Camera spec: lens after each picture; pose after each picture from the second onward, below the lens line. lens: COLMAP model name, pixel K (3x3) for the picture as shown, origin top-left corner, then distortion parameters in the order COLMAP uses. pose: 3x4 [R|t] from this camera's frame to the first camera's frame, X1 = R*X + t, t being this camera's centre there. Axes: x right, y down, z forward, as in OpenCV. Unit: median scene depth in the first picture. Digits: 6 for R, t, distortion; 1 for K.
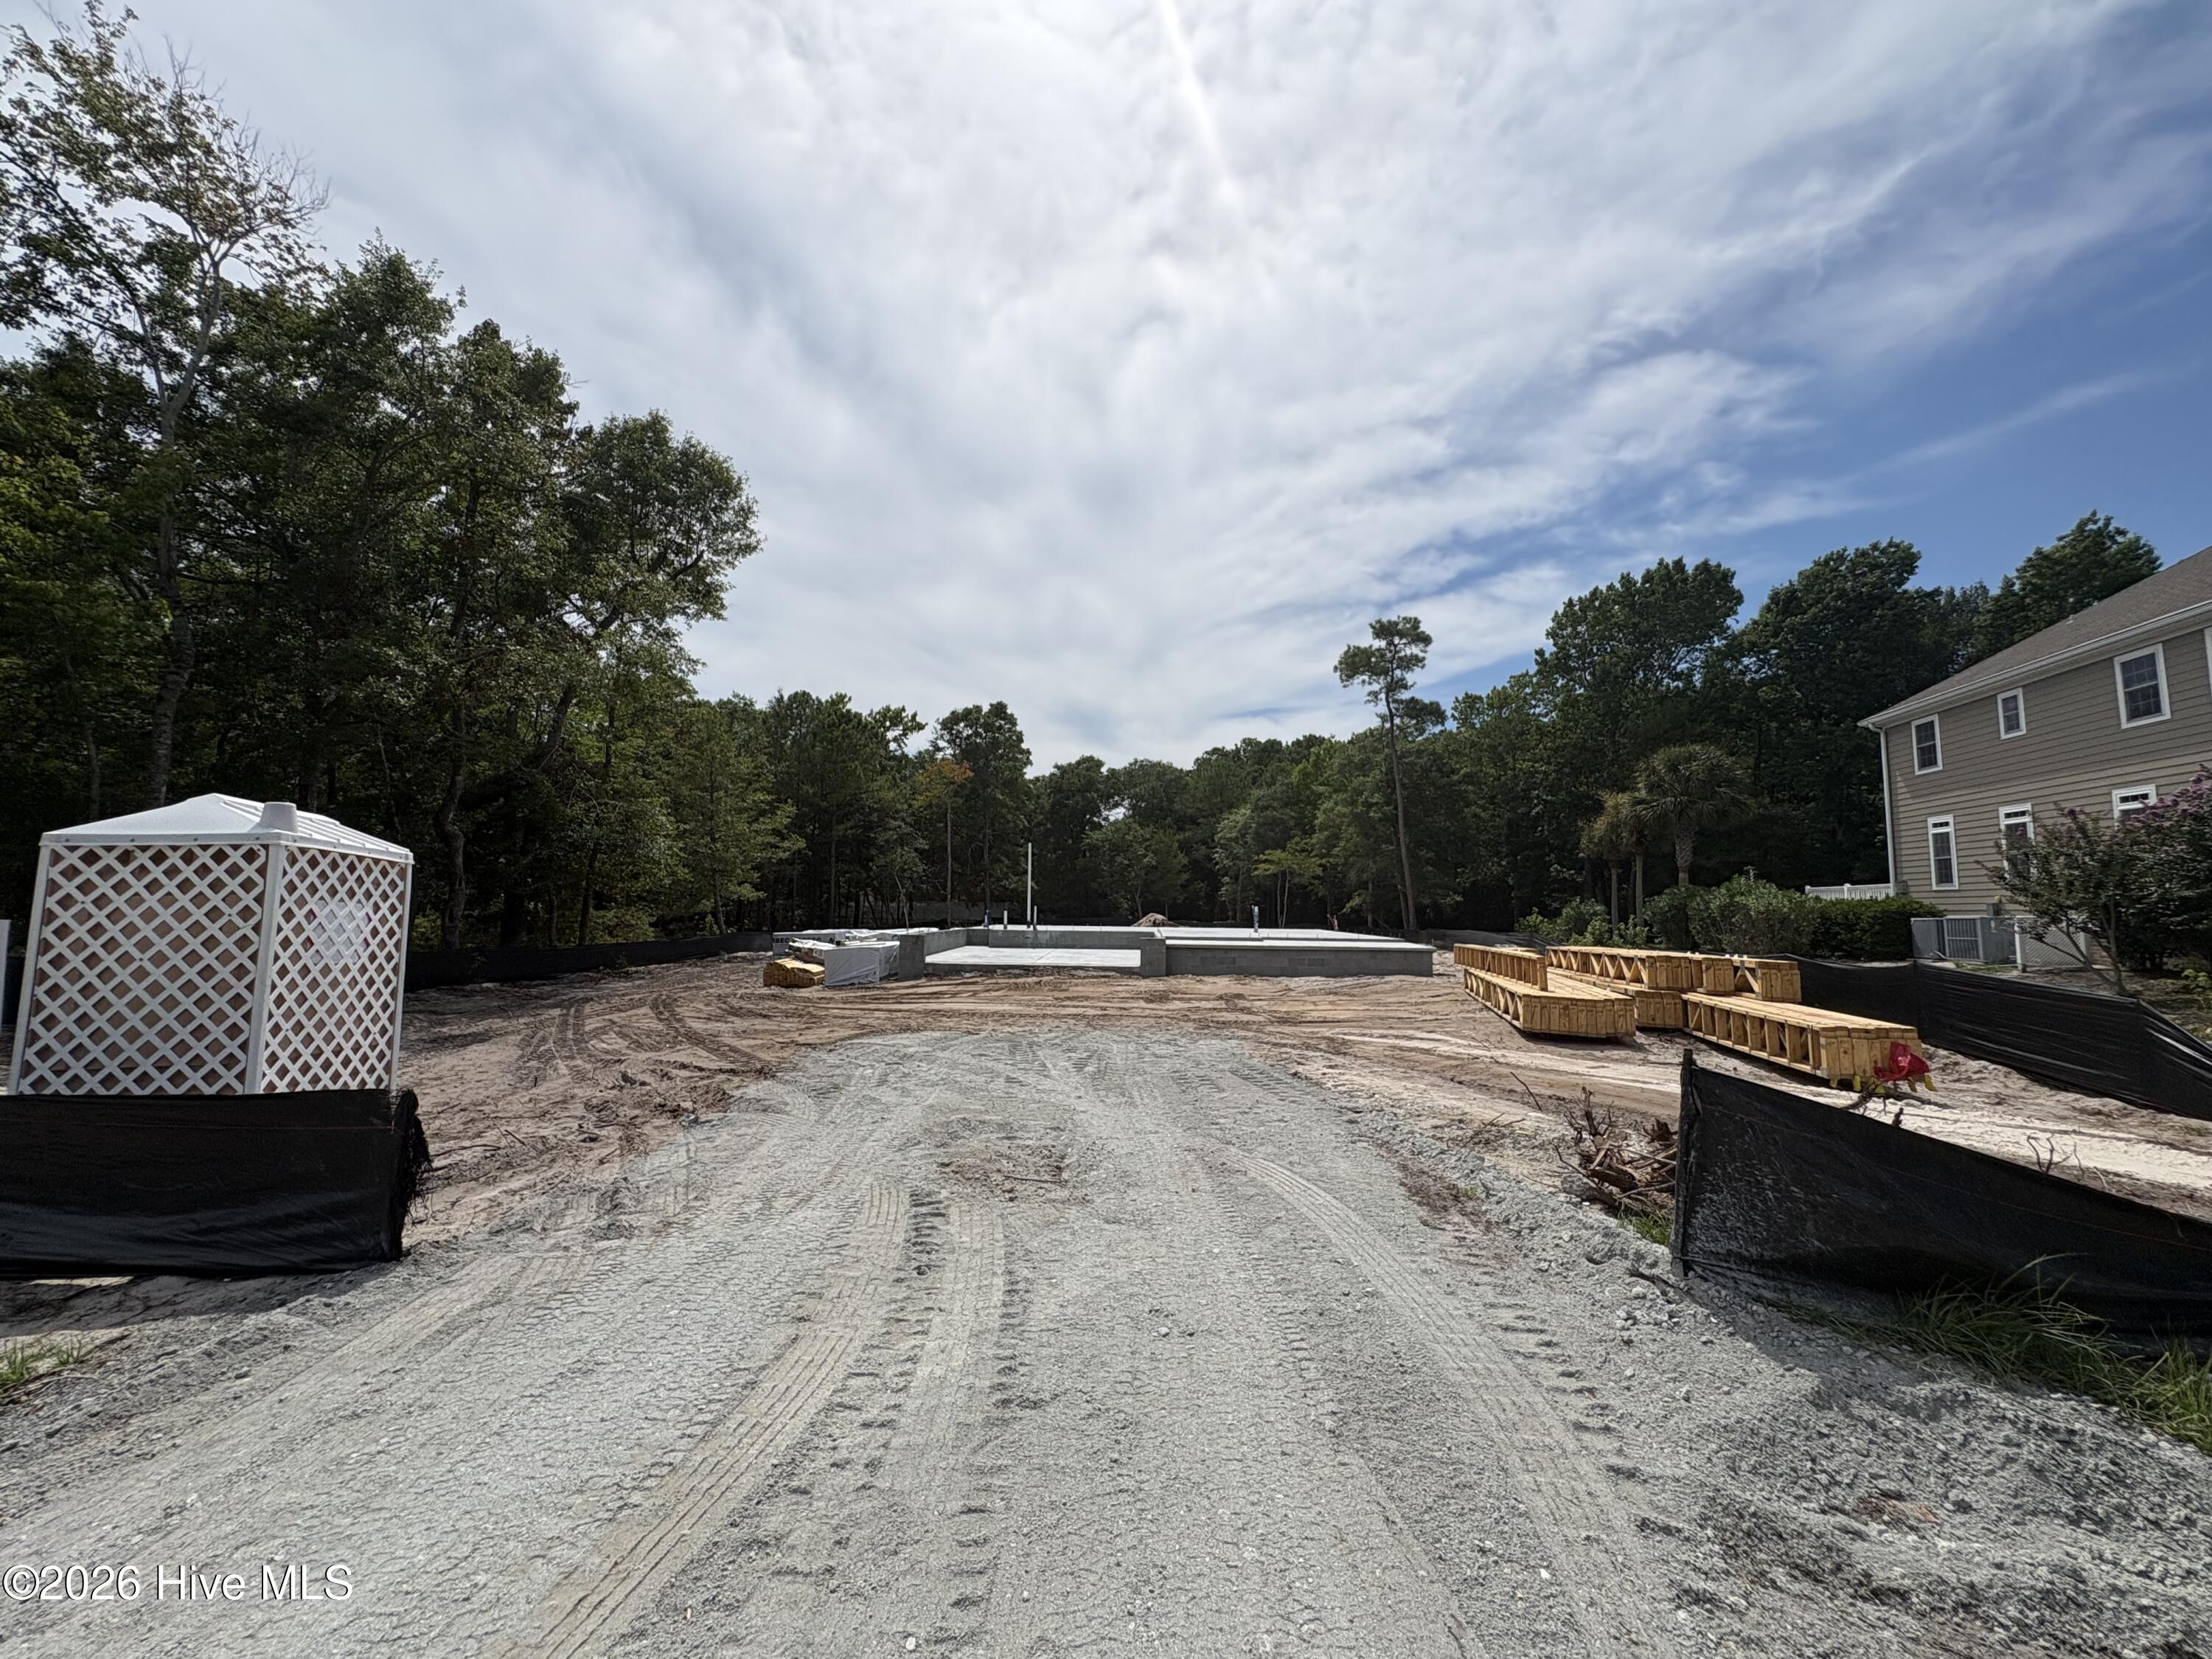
lens RADIAL K [[888.7, 0, 1102.1], [0, 888.7, 837.9], [0, 0, 1]] dist [-0.000733, 0.000964]
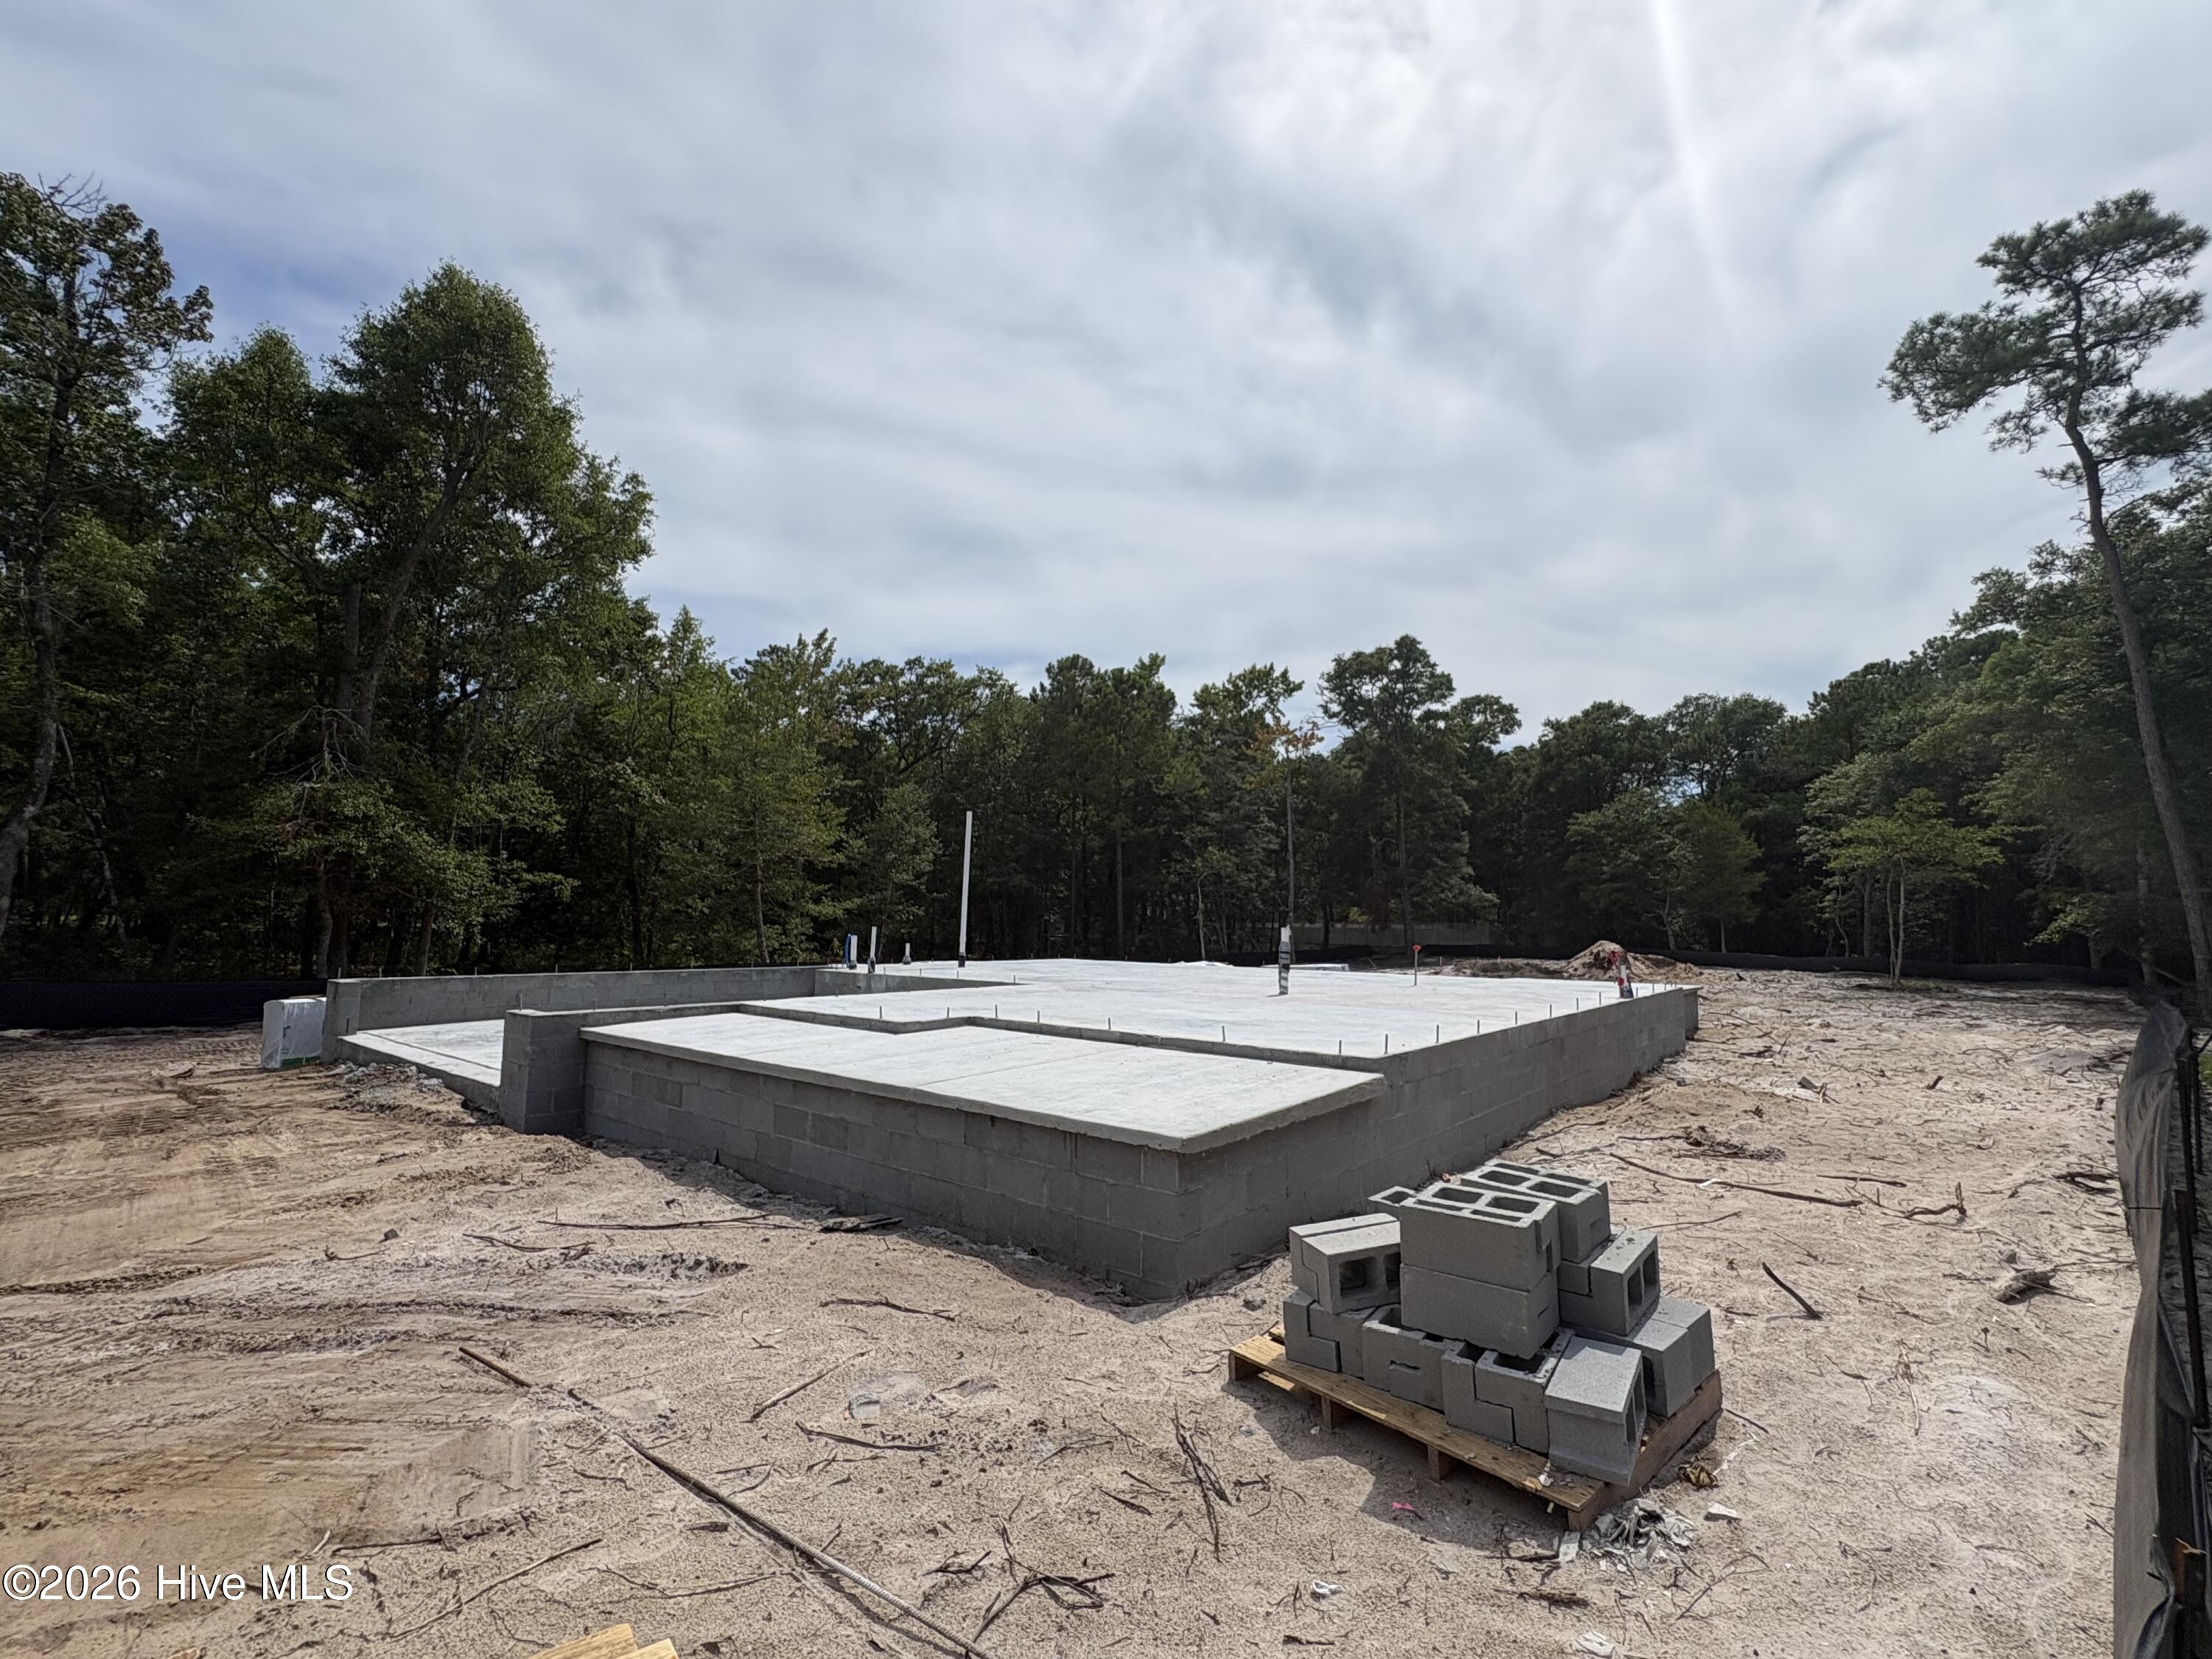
lens RADIAL K [[979.6, 0, 1108.8], [0, 979.6, 836.9], [0, 0, 1]] dist [0.004990, -0.001356]
pose [[0.803218, -0.055420, -0.593102, 0.232230], [0.045144, 0.998463, -0.032159, 0.030048], [0.593972, -0.000944, 0.804485, 0.381541]]
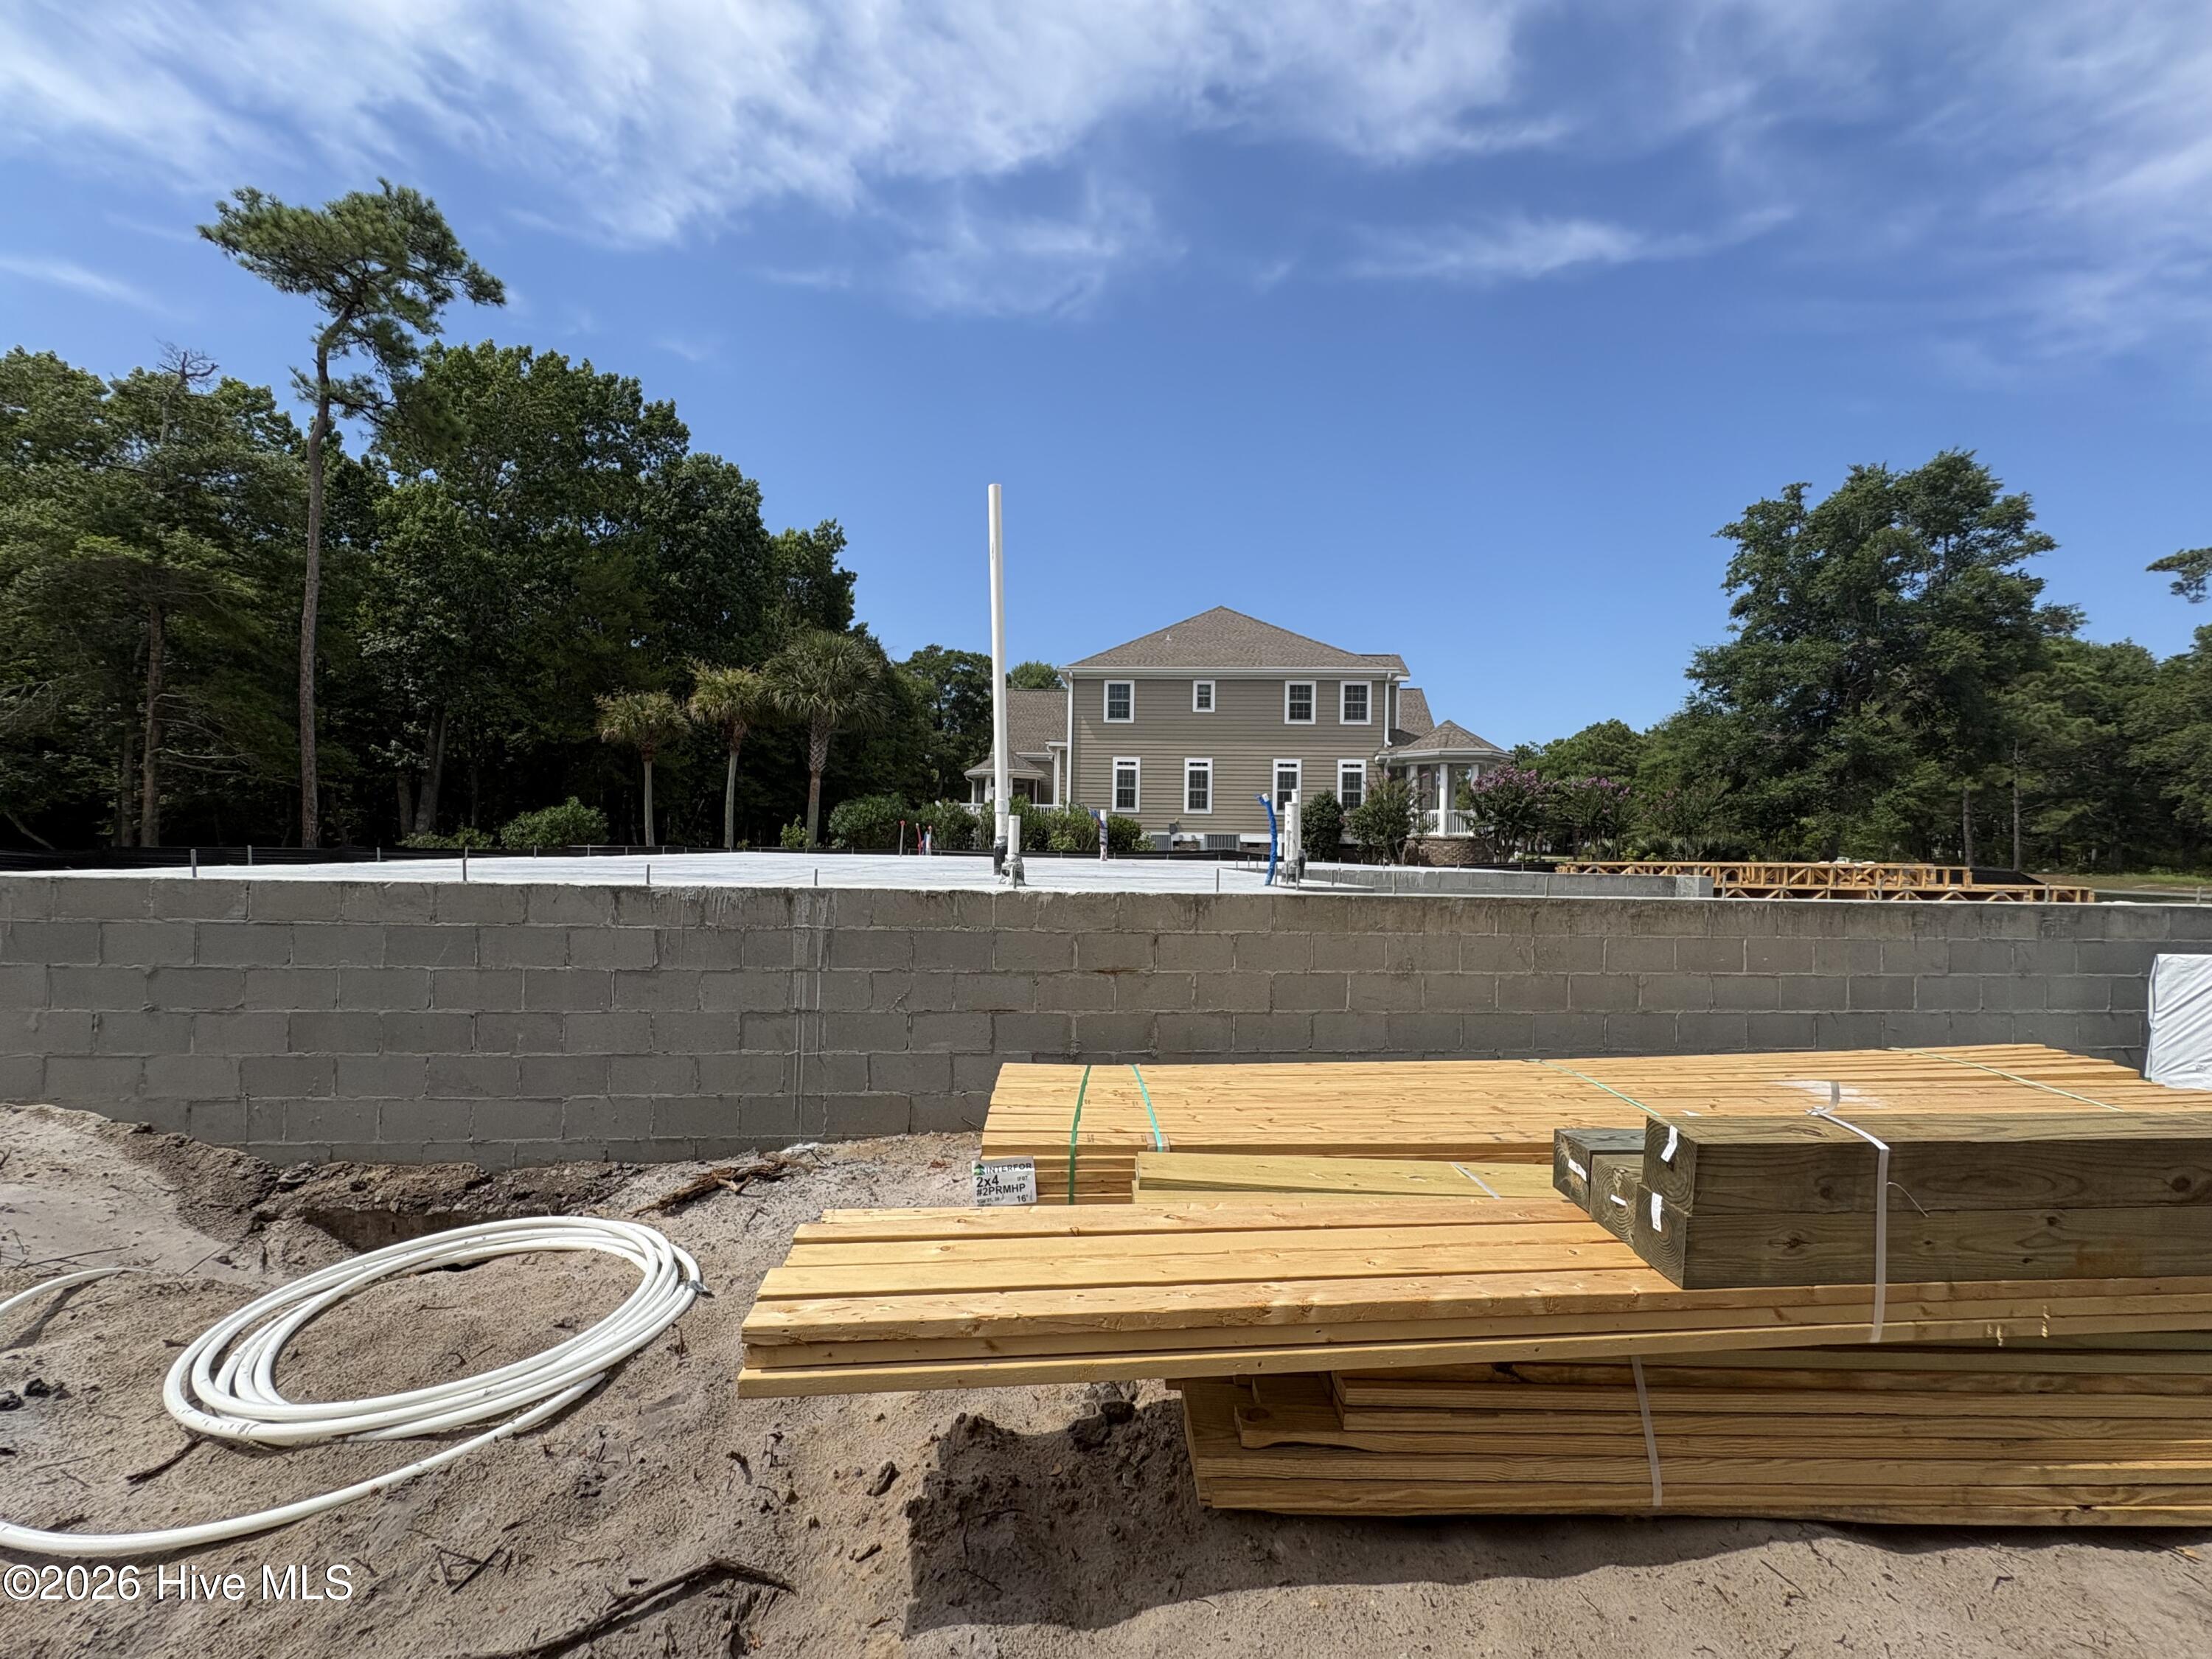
lens RADIAL K [[888.7, 0, 1103.9], [0, 888.7, 822.5], [0, 0, 1]] dist [-0.000733, 0.000964]
pose [[-0.149979, 0.011163, 0.988626, -0.200146], [-0.098444, 0.994798, -0.026167, 0.061628], [-0.983776, -0.101249, -0.148100, 0.682428]]
